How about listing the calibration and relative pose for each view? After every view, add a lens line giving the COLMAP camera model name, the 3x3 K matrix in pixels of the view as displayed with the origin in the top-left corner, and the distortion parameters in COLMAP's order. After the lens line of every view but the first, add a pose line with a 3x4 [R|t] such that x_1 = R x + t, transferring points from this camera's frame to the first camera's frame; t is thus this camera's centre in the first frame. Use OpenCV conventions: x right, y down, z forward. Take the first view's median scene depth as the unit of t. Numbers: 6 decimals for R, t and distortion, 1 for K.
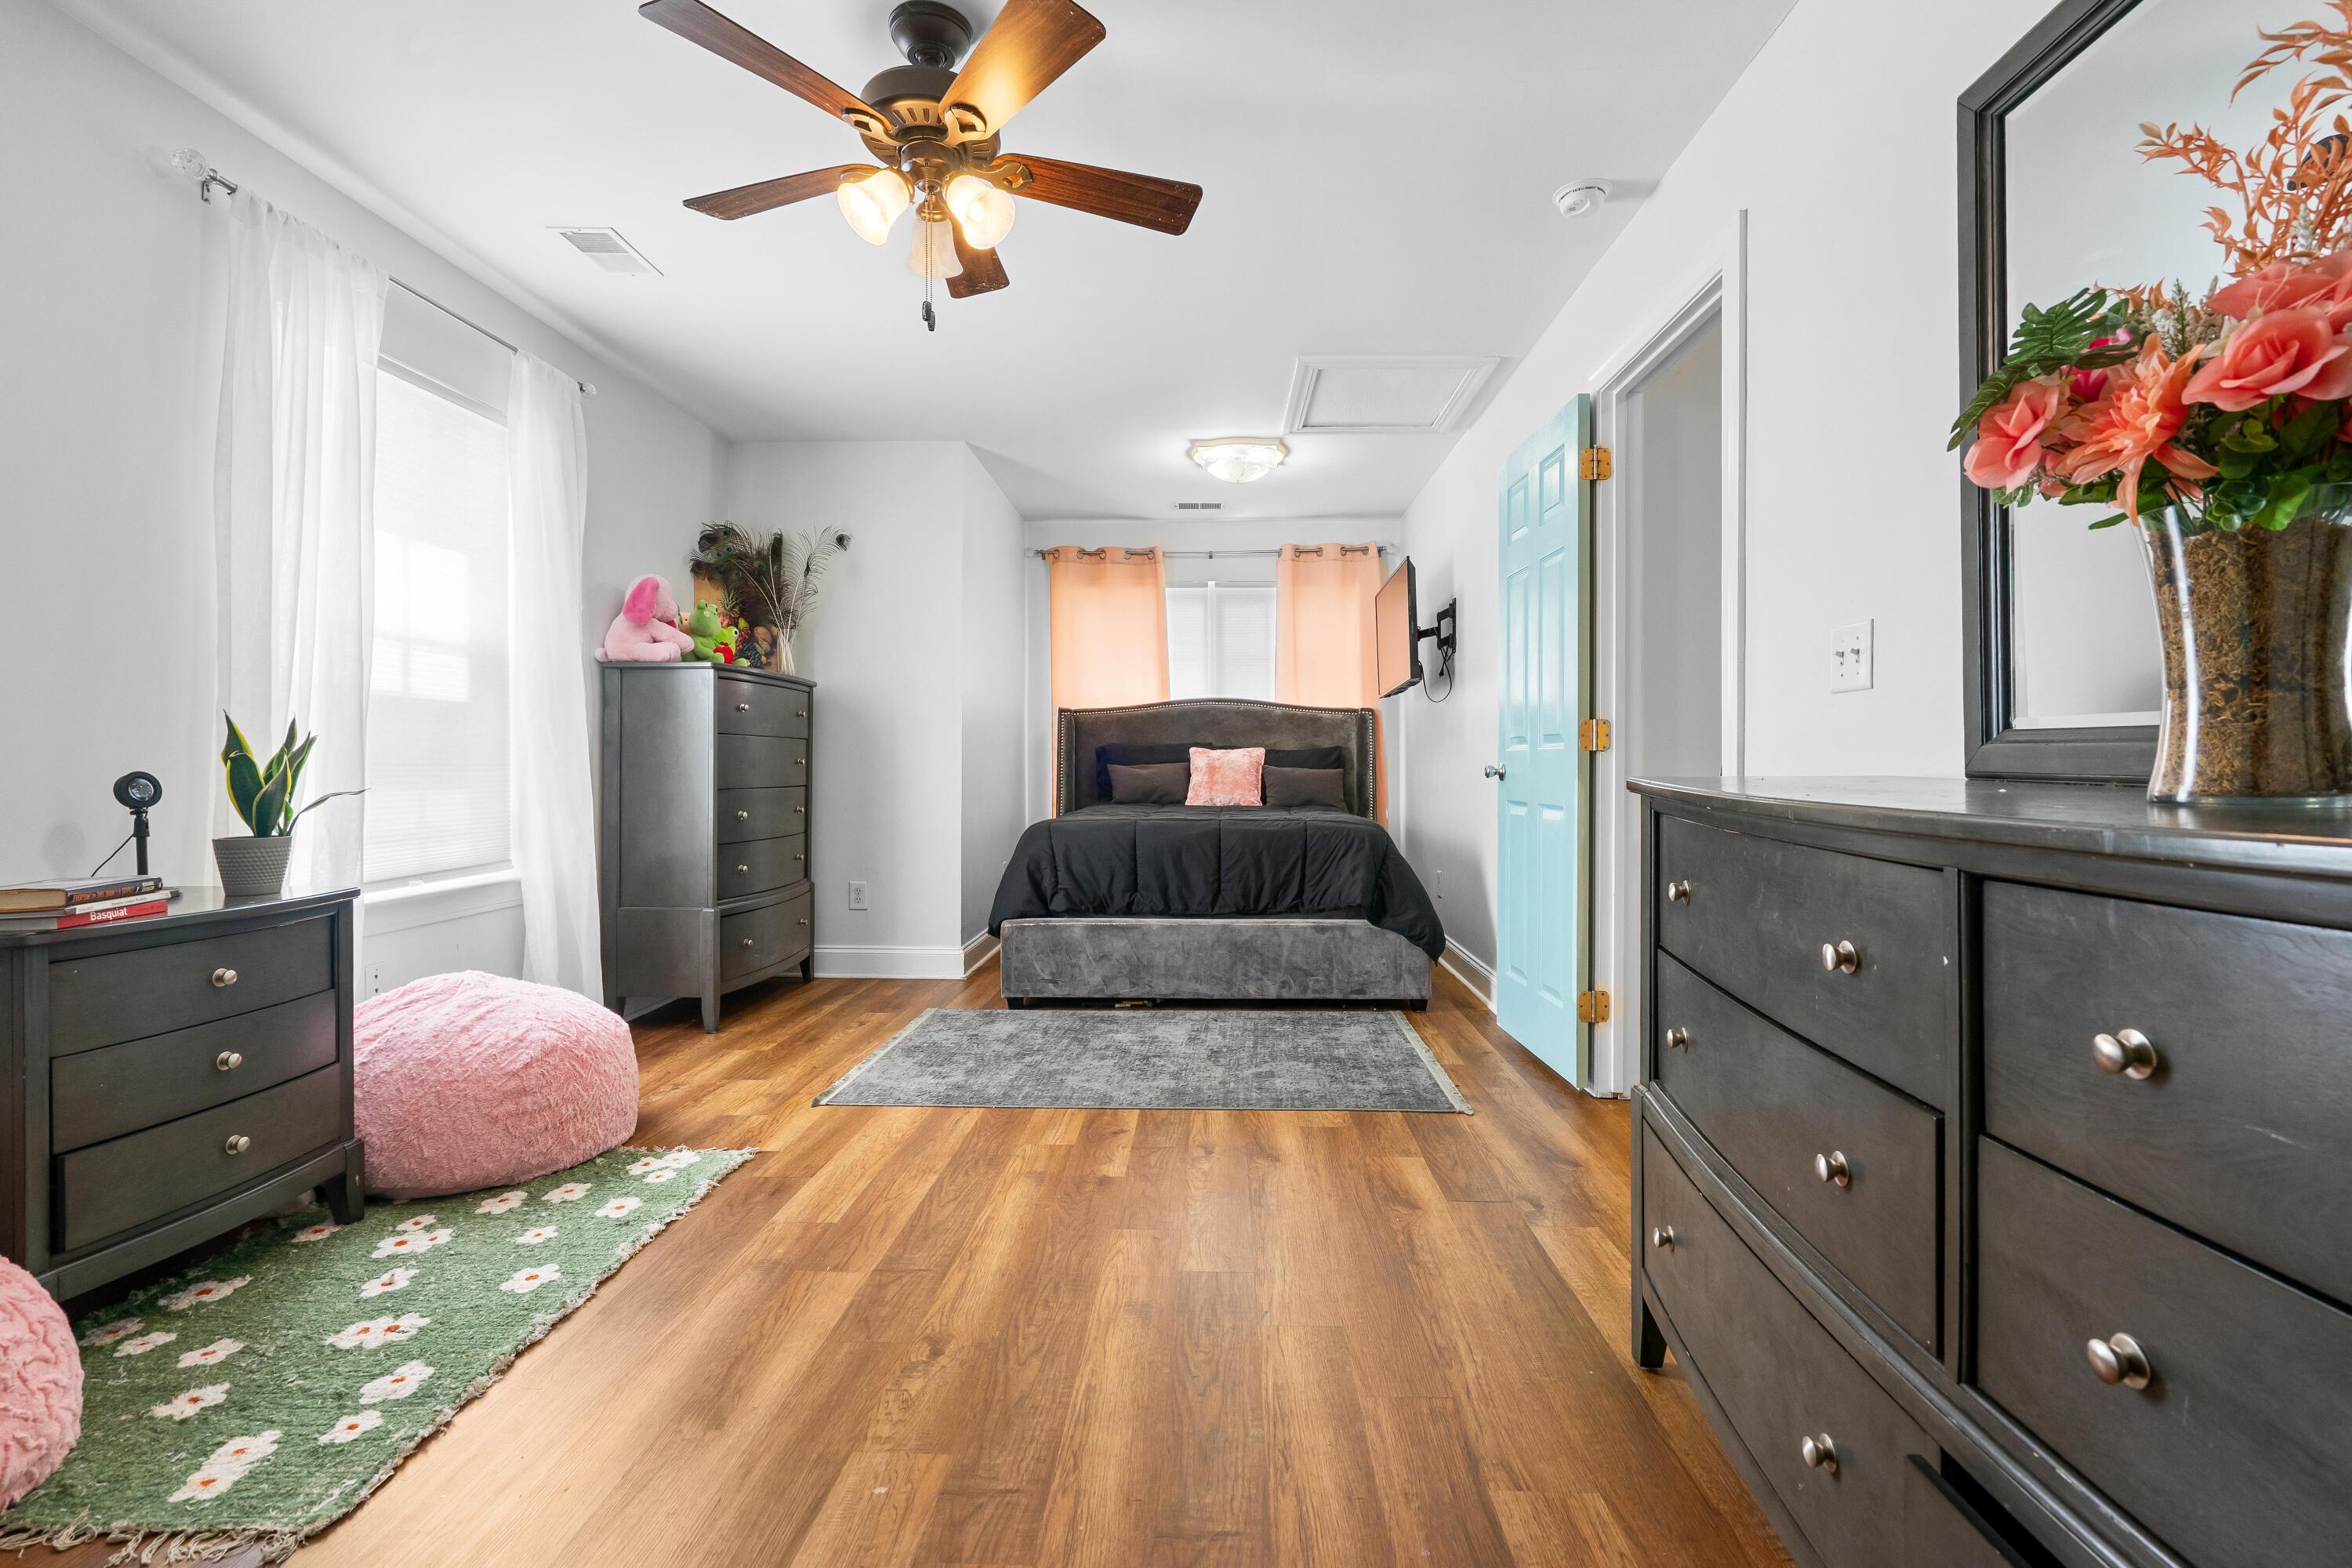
lens RADIAL K [[1080.3, 0, 1183.9], [0, 1080.3, 788.5], [0, 0, 1]] dist [-0.000764, 0.001417]
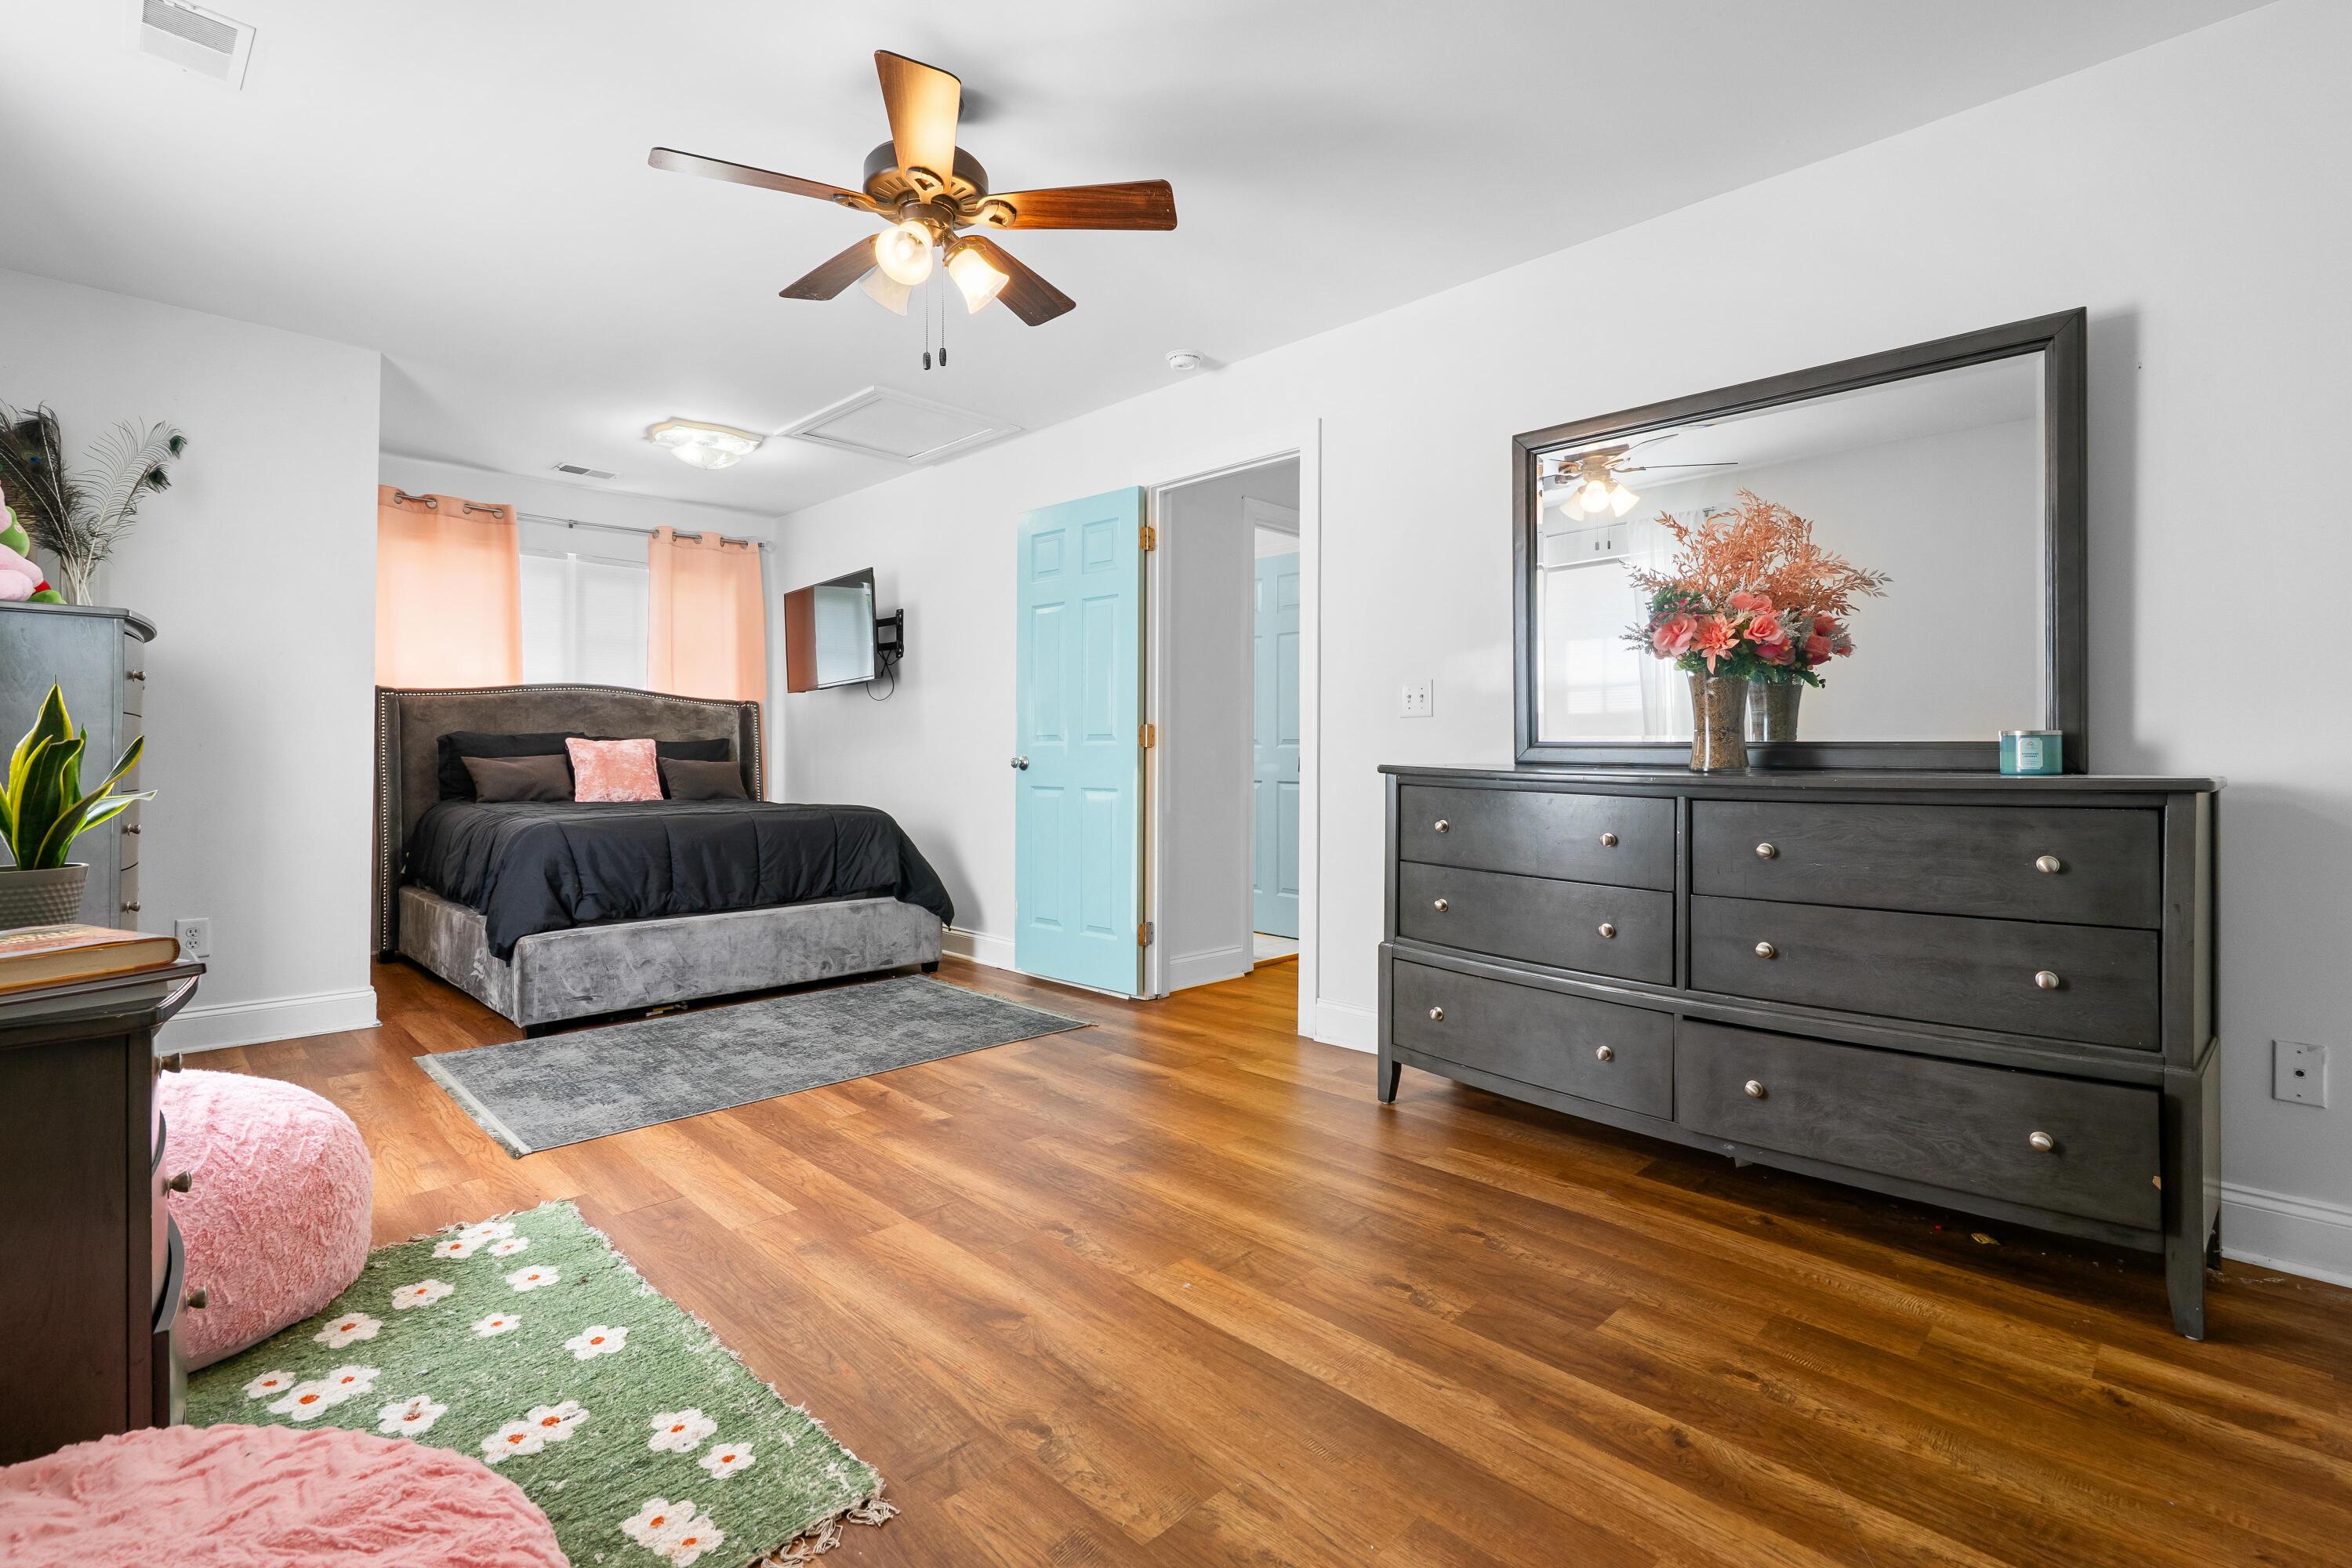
lens RADIAL K [[1080.3, 0, 1183.9], [0, 1080.3, 788.5], [0, 0, 1]] dist [-0.000764, 0.001417]
pose [[0.675794, -0.021440, 0.736778, -0.446720], [0.015666, 0.999769, 0.014723, -0.001642], [-0.736924, 0.001593, 0.675974, 0.024320]]
